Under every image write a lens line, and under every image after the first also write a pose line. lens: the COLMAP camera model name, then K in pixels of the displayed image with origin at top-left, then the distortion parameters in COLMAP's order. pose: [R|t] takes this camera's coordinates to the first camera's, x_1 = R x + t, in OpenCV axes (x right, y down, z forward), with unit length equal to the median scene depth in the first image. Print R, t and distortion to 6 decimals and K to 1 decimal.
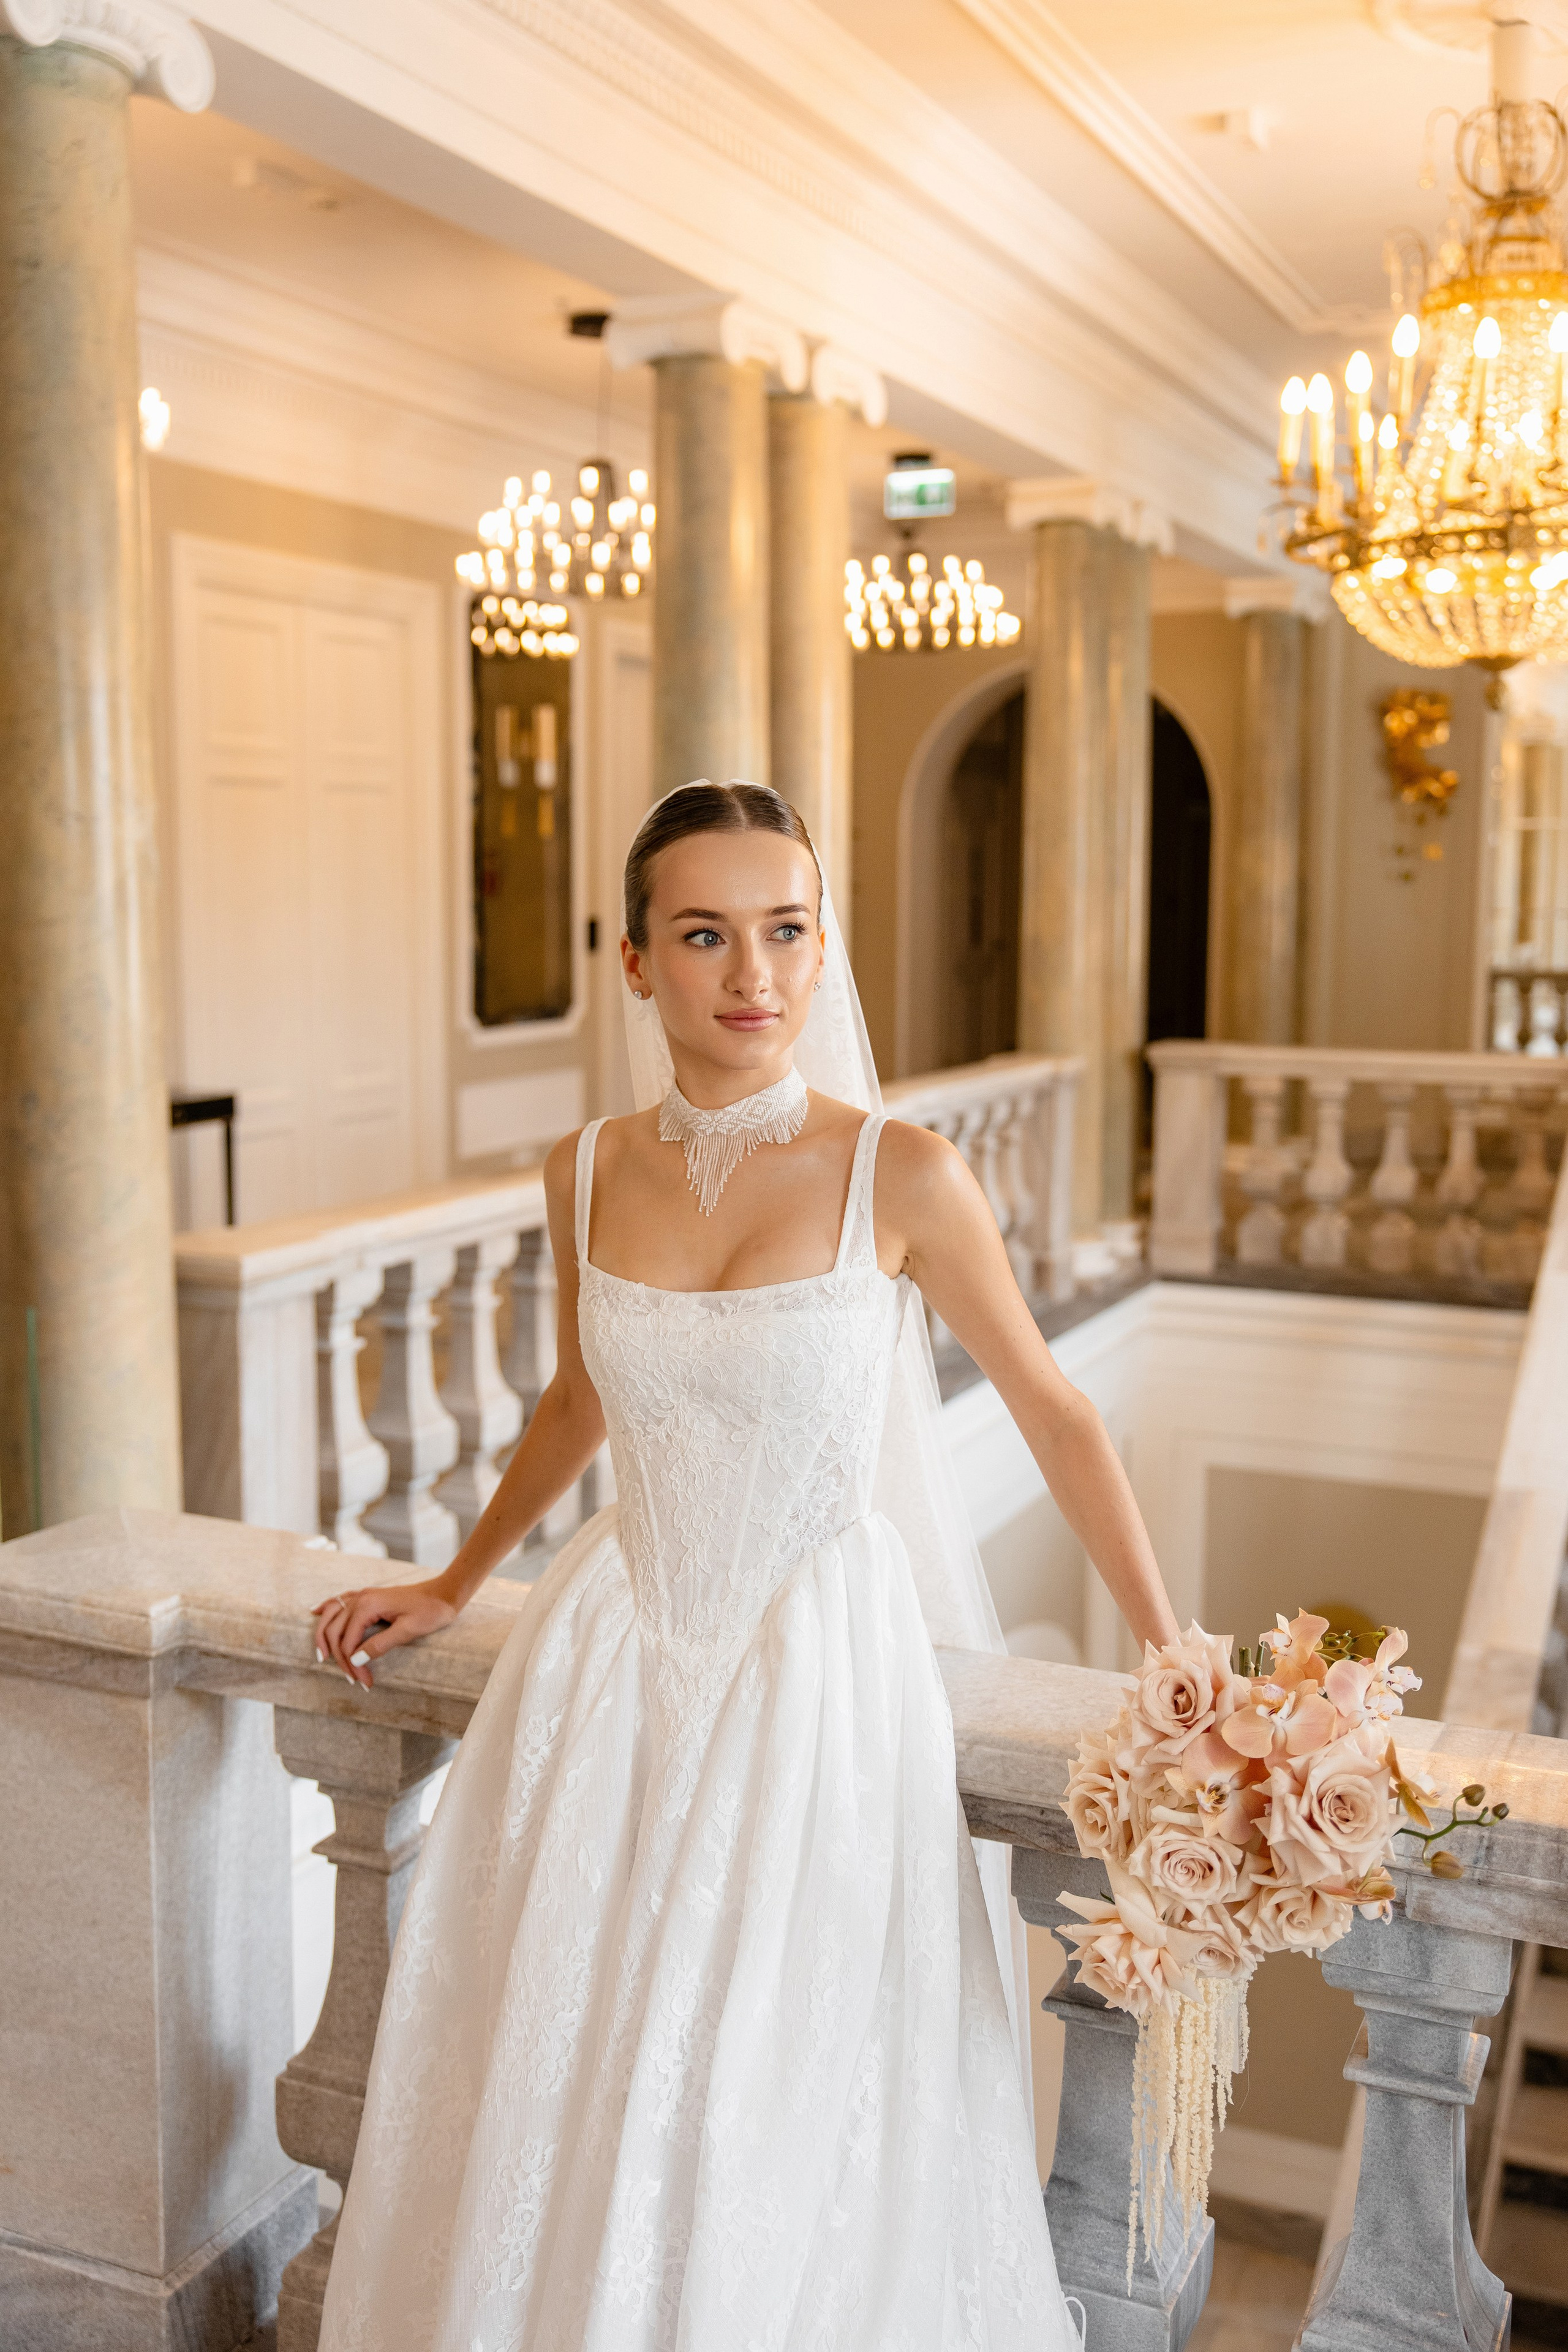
lens RADIAL K [[2318.8, 0, 771.0], [0, 2318.8, 1167.7], [0, 0, 1]] dist [-0.000882, 0.003863]
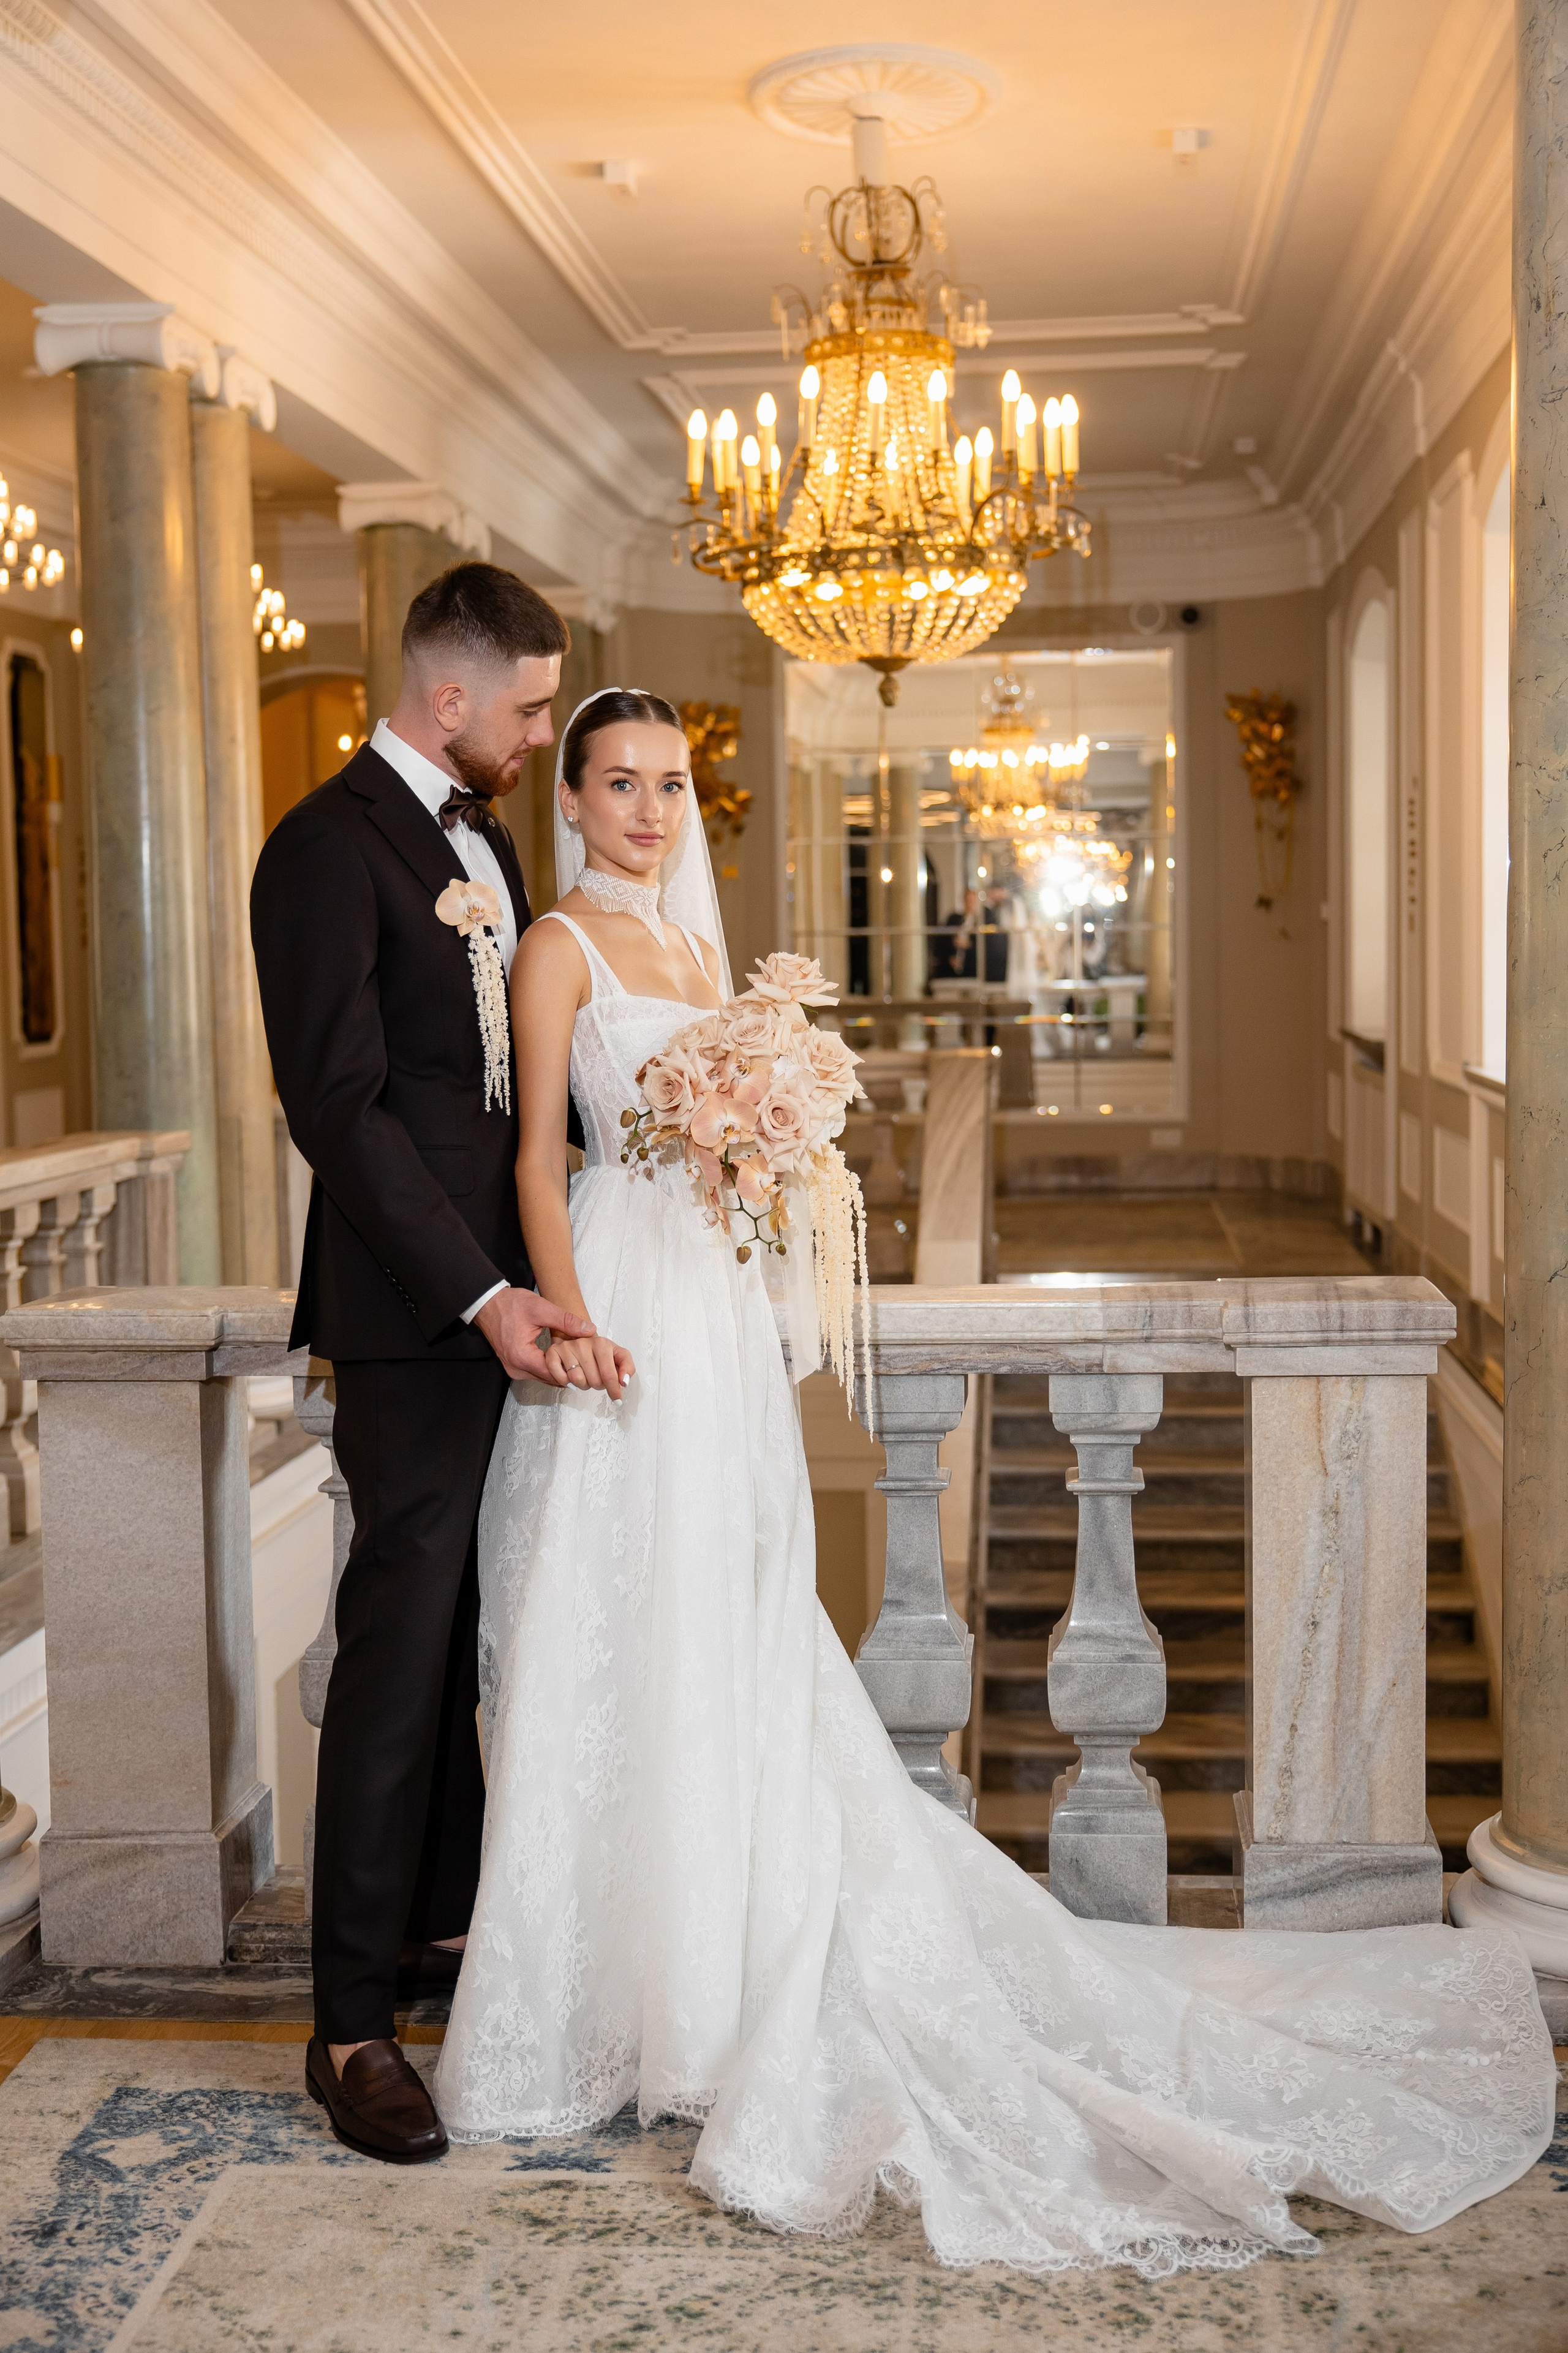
lens RADIAL K [[2913.4, 0, 817.6], [0, 2913.4, 1139.8], [0, 0, 1]] dist [-0.007722, 0.000076]
pose [[0.940040, -0.045069, 0.338072, -0.222485], [0.065498, 0.996636, -0.049258, 0.086784], [-0.334715, 0.068447, 0.939830, -0.329266]]
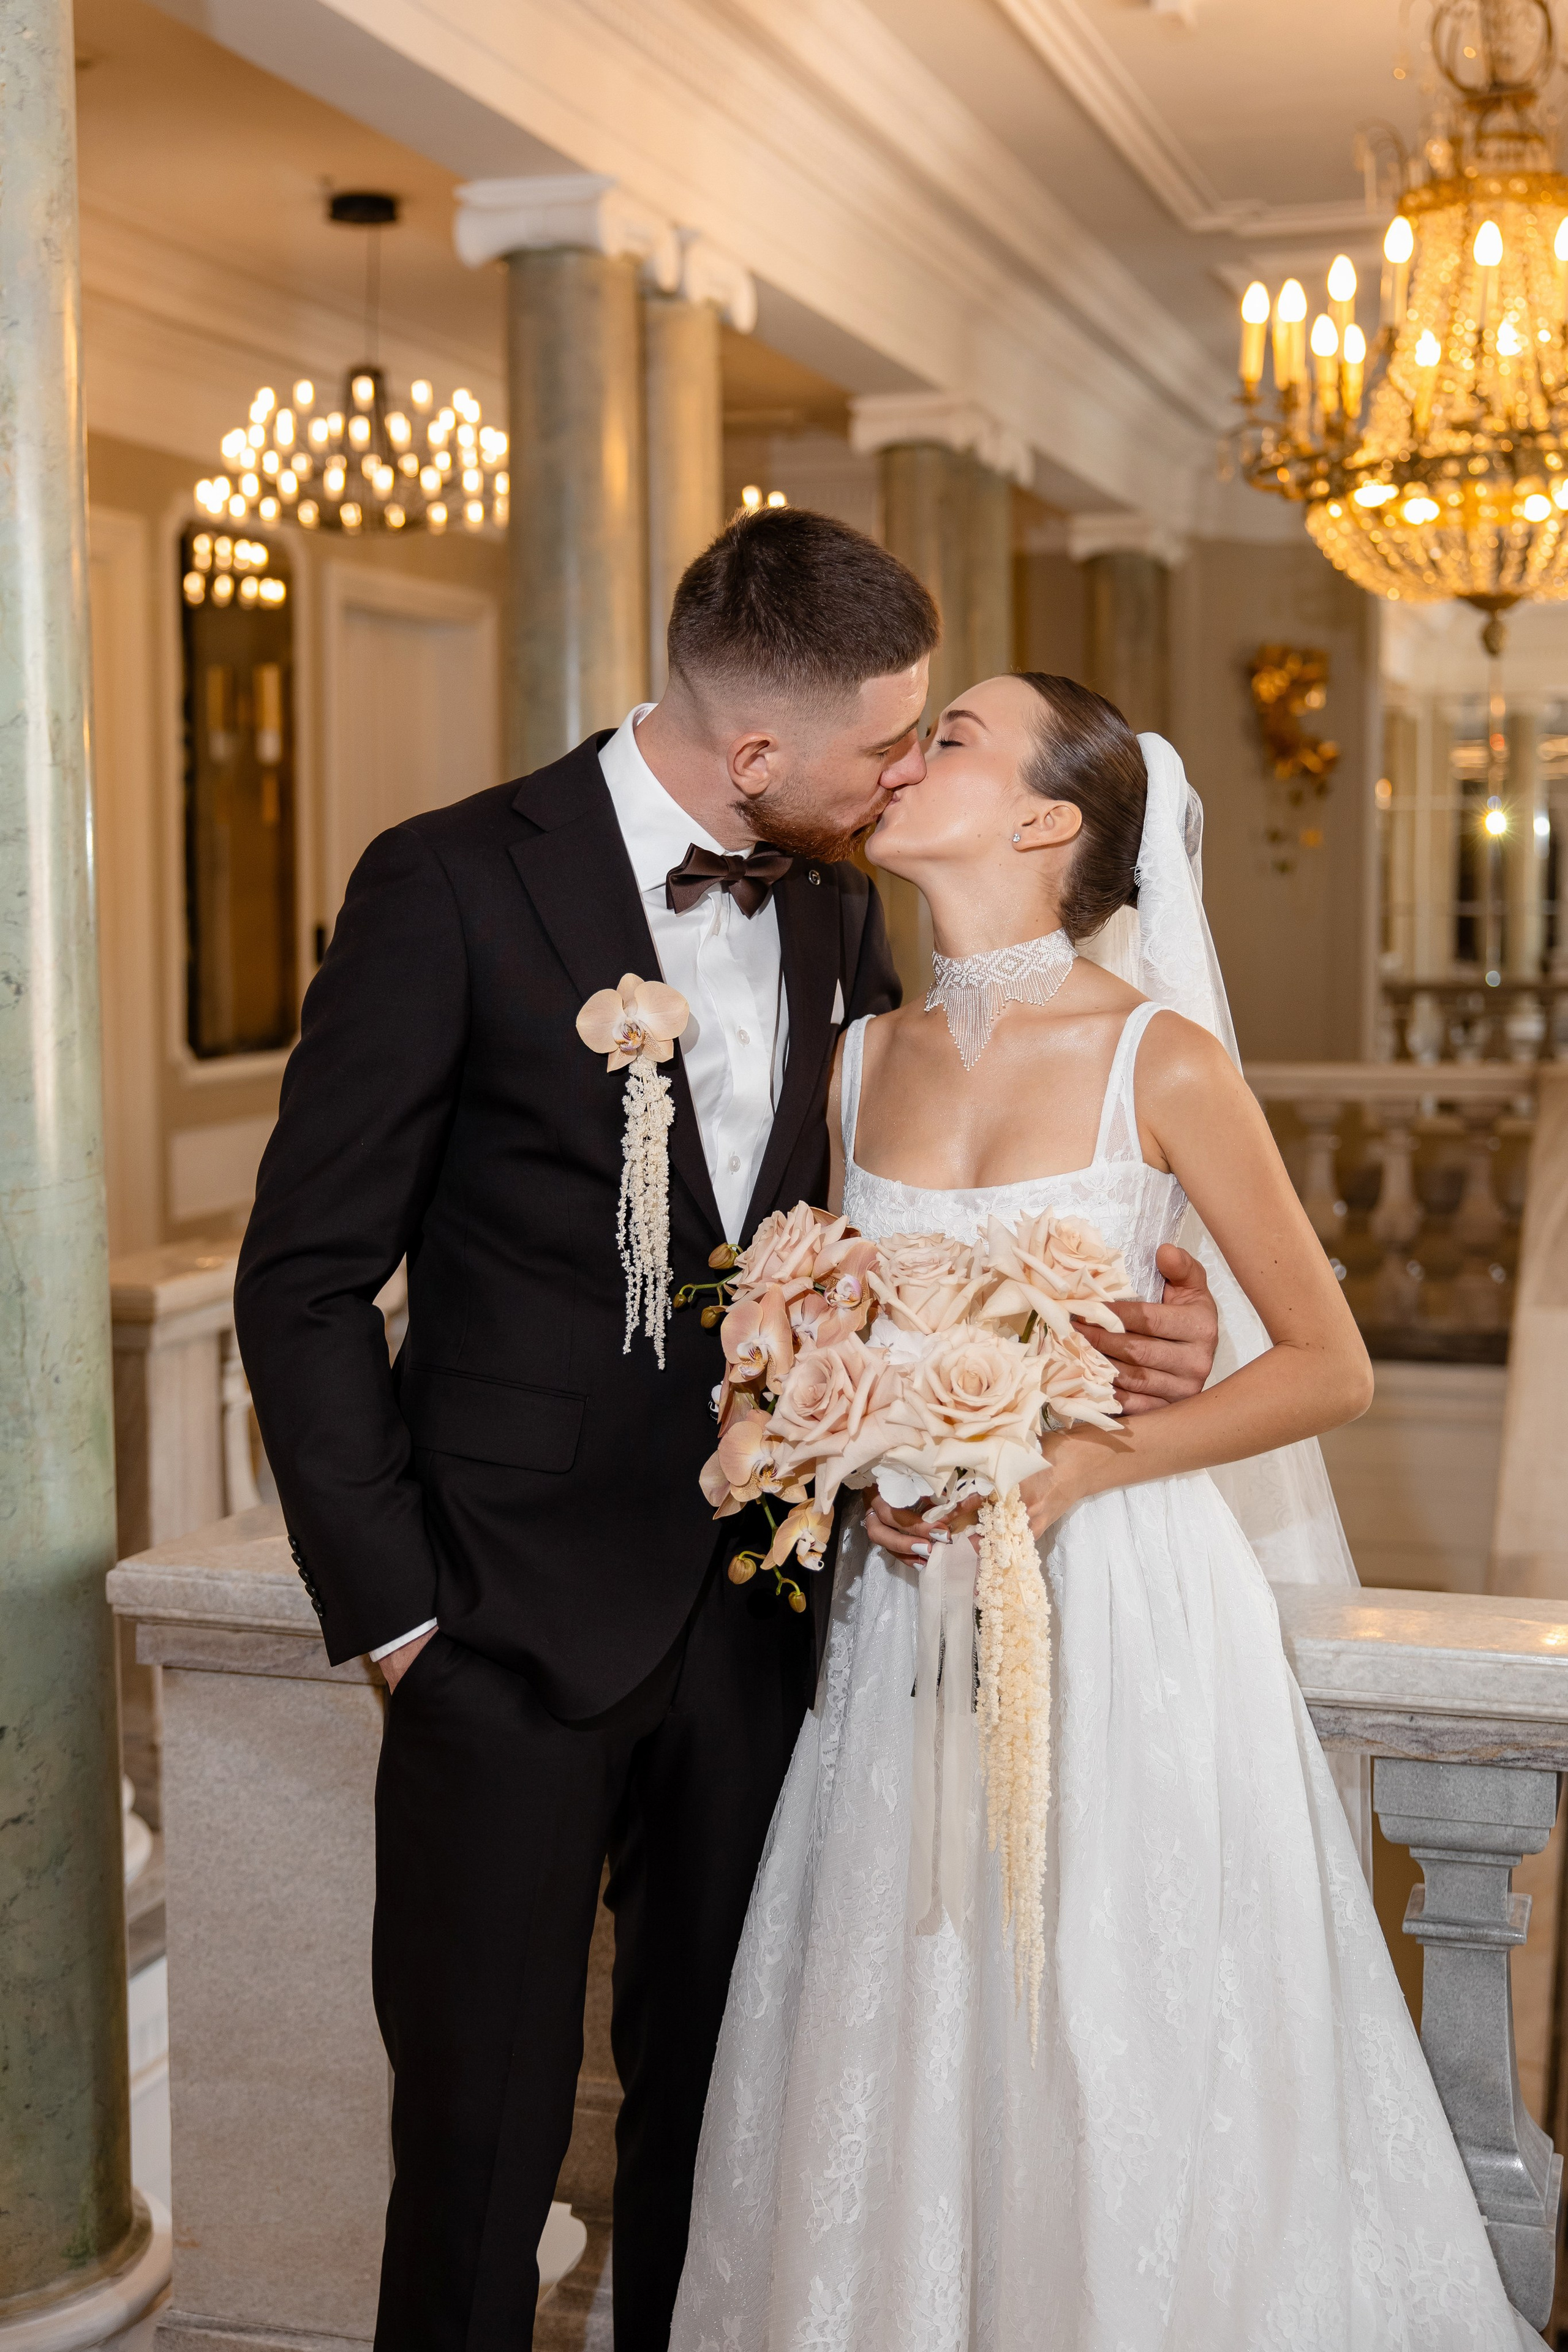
lens RADIAL K [[2973.0, 0, 750.0], [0, 2973.0, 1098.3], [0, 0, 1]] dist [-0.010918, 0.040595]
pose [[0.992418, -0.019304, 0.121383, -0.117058], [0.026174, 0.998129, -0.055262, 0.028955], [-0.120089, 0.058020, 0.991066, -0.087725]]
